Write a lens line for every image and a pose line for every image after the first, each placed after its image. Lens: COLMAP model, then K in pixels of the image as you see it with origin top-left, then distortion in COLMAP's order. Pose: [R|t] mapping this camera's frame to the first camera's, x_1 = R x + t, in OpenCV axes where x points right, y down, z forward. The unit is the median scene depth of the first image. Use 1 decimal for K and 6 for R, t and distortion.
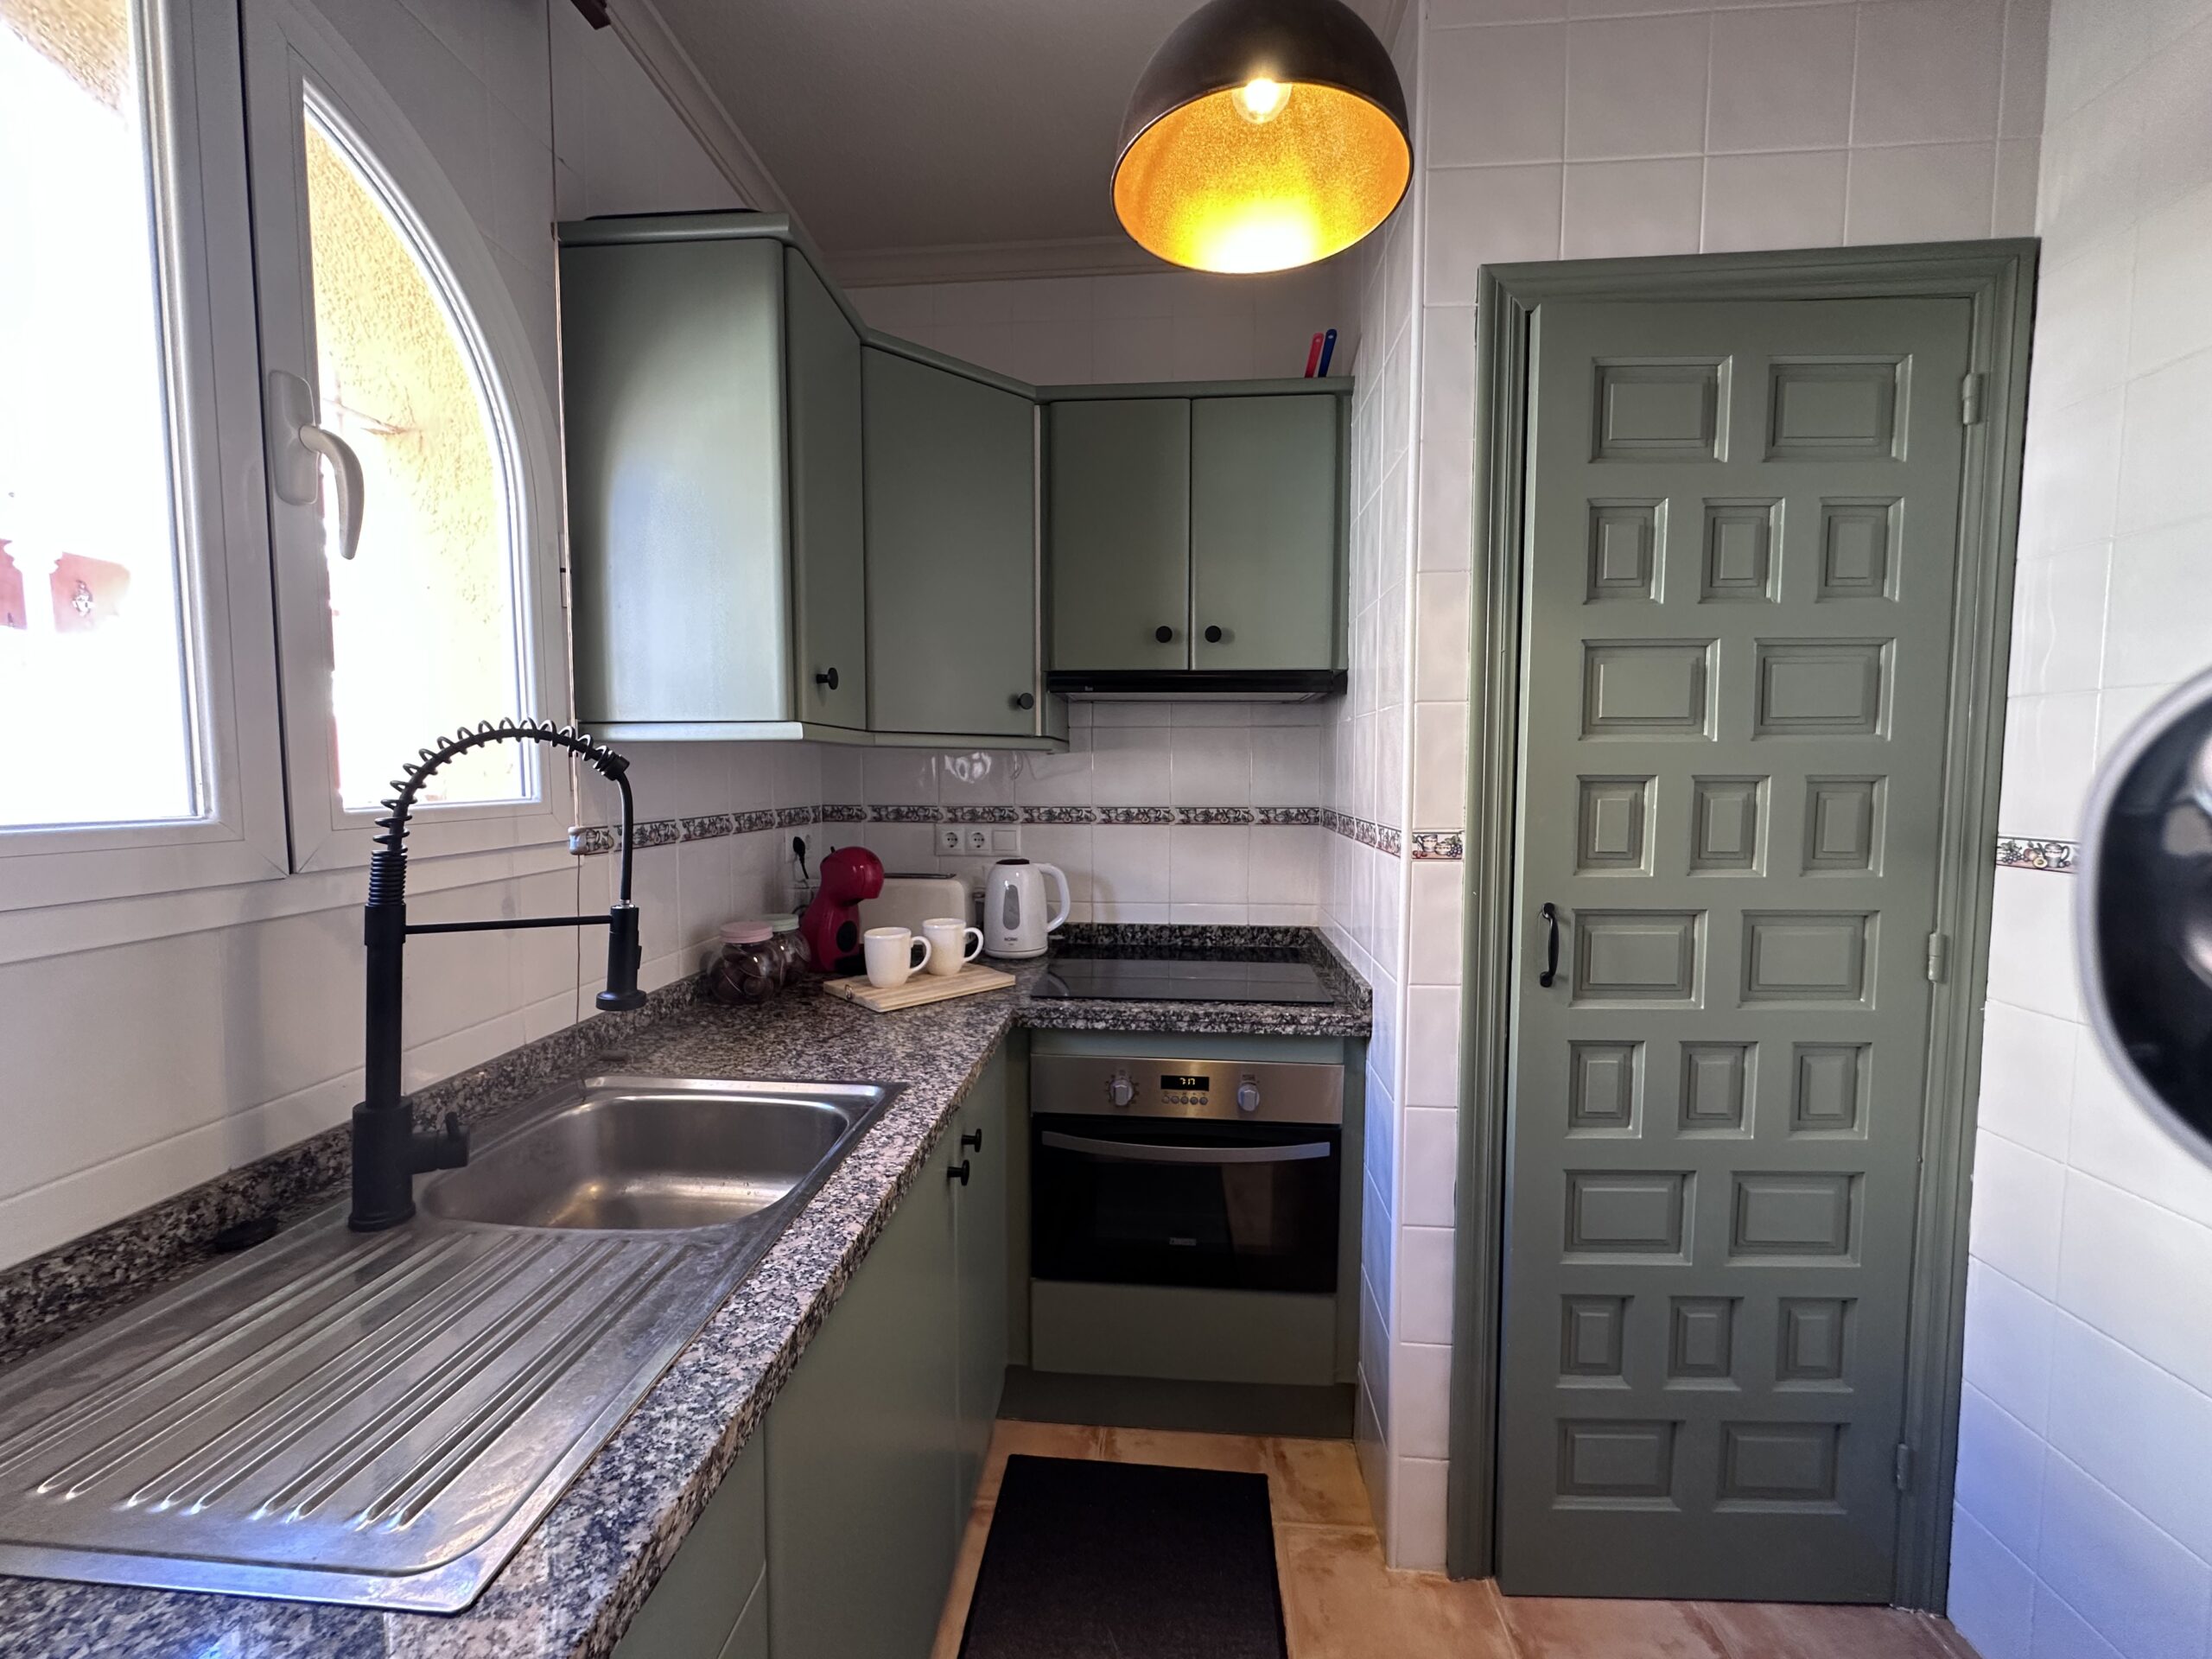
lens RADIAL K [[887.4, 0, 1106.0], [0, 887.4, 829.5], [0, 0, 1]] dist [-0.004808, 0.001446]
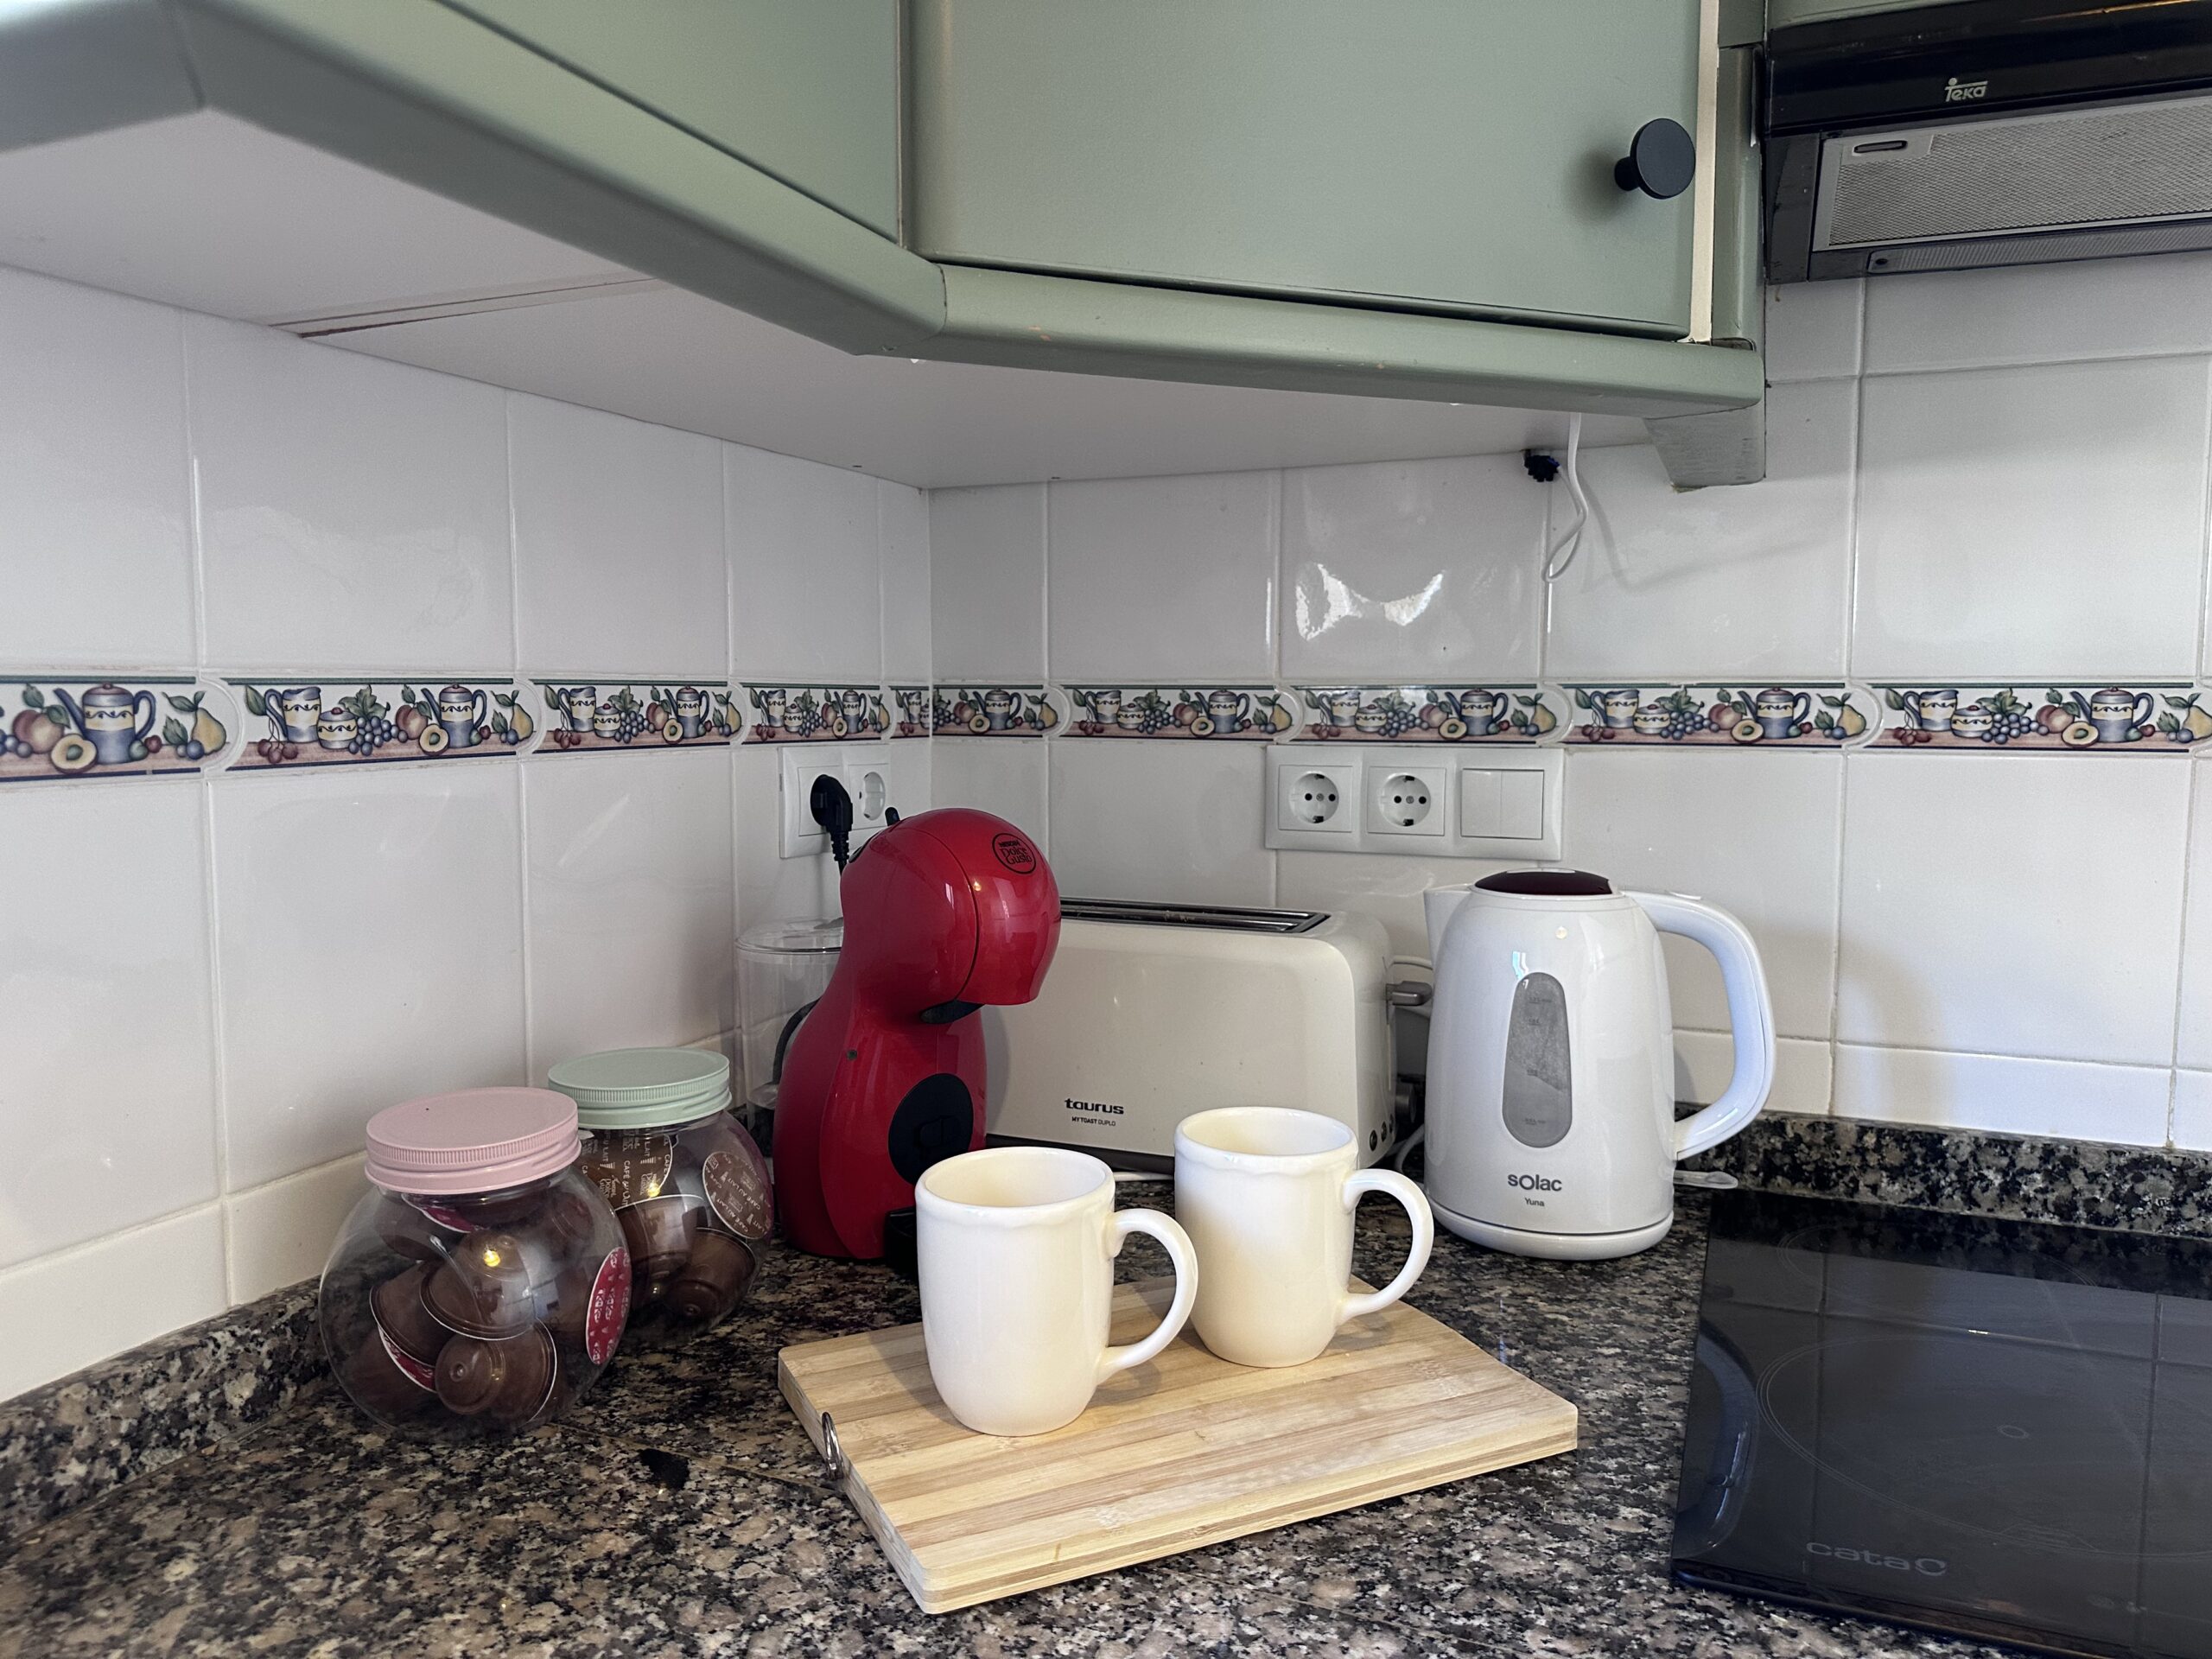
lens RADIAL K [[1678.3, 0, 1106.0], [0, 1678.3, 829.5], [0, 0, 1]] dist [0.120898, -0.111800]
pose [[0.950997, 0.026151, -0.308091, -0.072349], [-0.020482, 0.999556, 0.021621, 0.012209], [0.308520, -0.014251, 0.951111, 0.472115]]
